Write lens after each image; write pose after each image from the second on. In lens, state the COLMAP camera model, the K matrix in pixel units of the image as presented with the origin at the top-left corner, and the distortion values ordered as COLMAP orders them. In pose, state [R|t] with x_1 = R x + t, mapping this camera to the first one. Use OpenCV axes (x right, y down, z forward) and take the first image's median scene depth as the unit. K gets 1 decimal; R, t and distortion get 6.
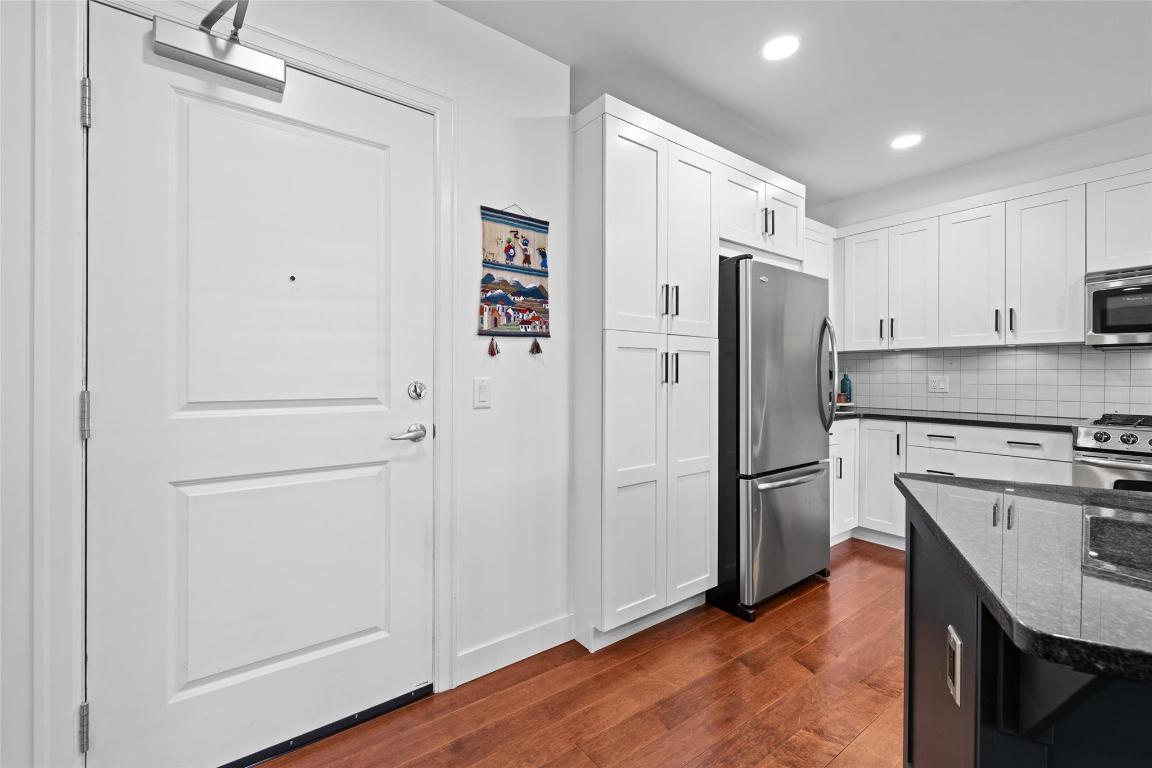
lens RADIAL K [[487.5, 0, 568.9], [0, 487.5, 375.2], [0, 0, 1]] dist [-0.002334, 0.002369]
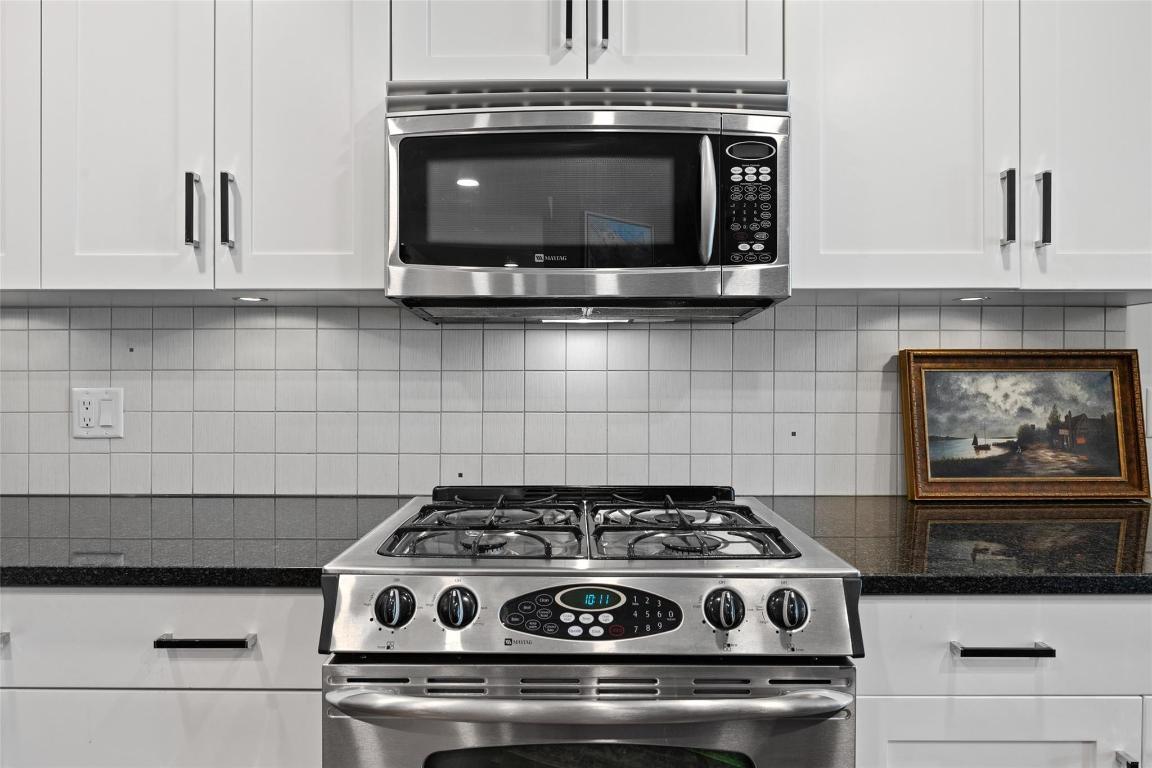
lens RADIAL K [[718.6, 0, 585.8], [0, 718.6, 380.9], [0, 0, 1]] dist [-0.006184, -0.002043]
pose [[0.581246, -0.003659, 0.813720, 0.807430], [0.000353, 0.999991, 0.004244, -0.006778], [-0.813728, -0.002179, 0.581242, 0.658338]]
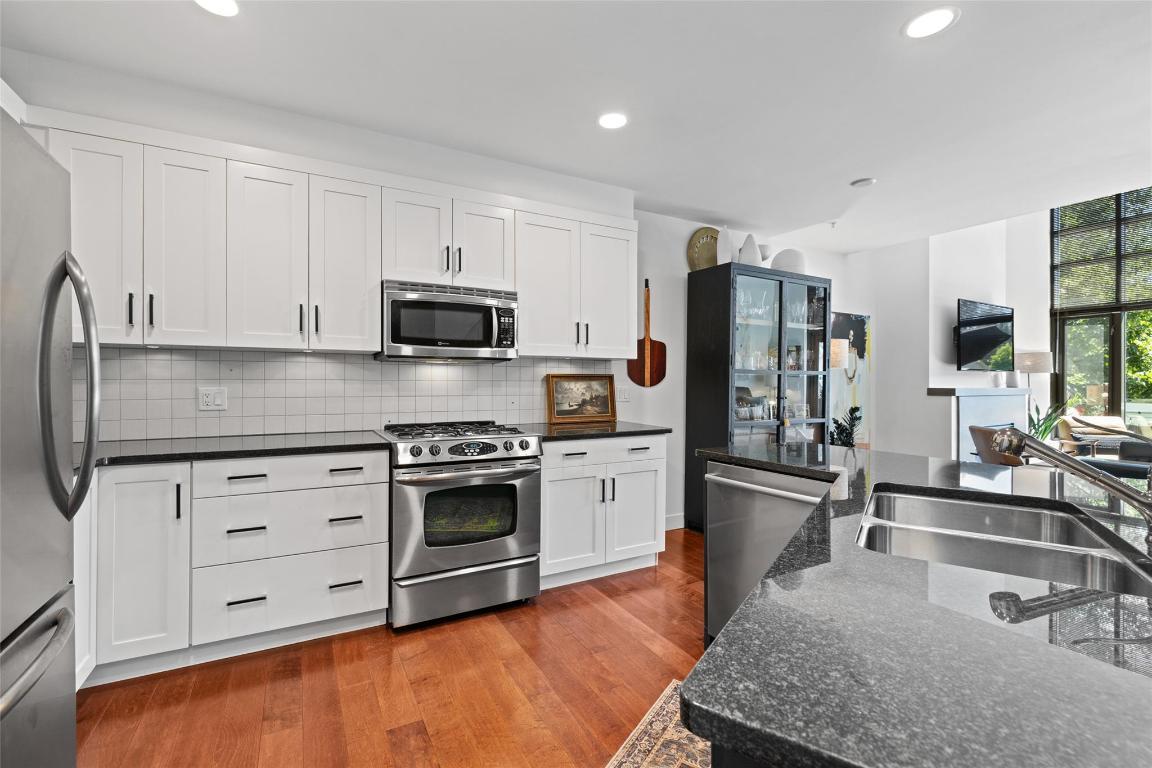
lens RADIAL K [[487.5, 0, 568.2], [0, 487.5, 387.5], [0, 0, 1]] dist [-0.002334, 0.002369]
pose [[0.133324, -0.010036, 0.991022, 0.179186], [-0.000991, 0.999947, 0.010260, -0.008913], [-0.991072, -0.002350, 0.133307, 0.567899]]
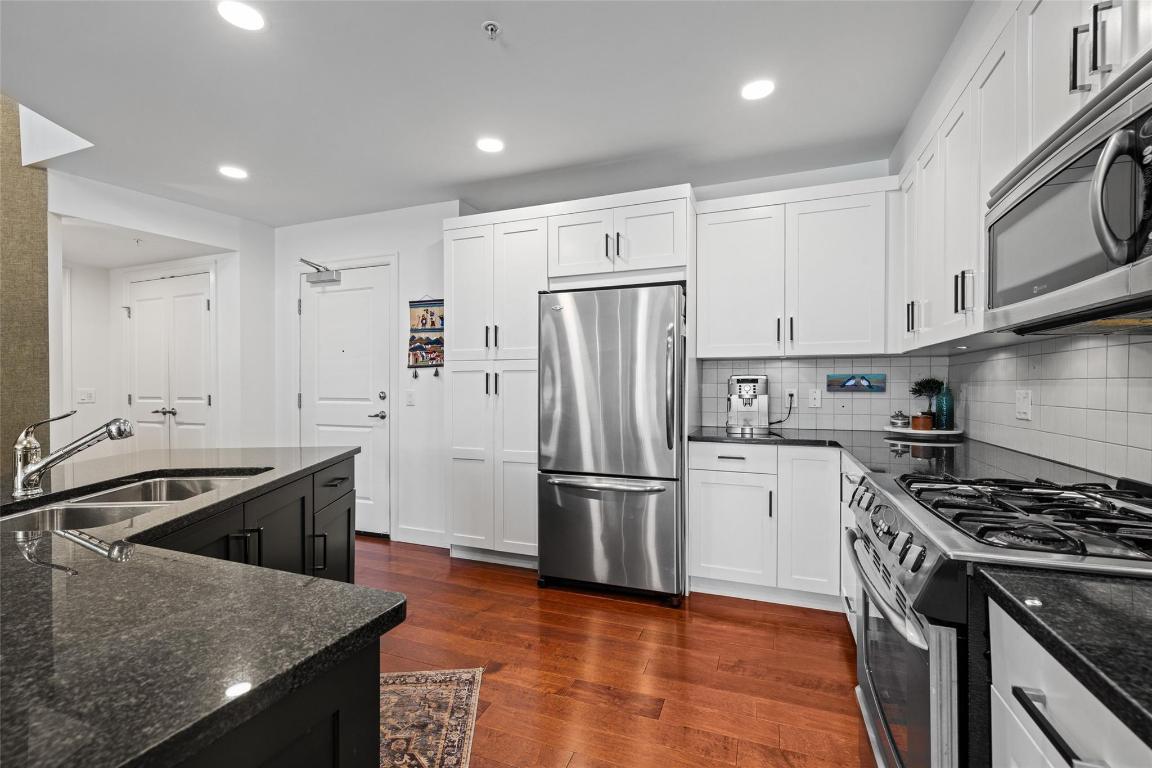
lens RADIAL K [[479.9, 0, 570.1], [0, 479.9, 389.2], [0, 0, 1]] dist [-0.003758, 0.000003]
pose [[0.544013, 0.002689, -0.839072, 1.360697], [-0.000520, 0.999996, 0.002867, -0.002175], [0.839076, -0.001123, 0.544012, 0.381311]]
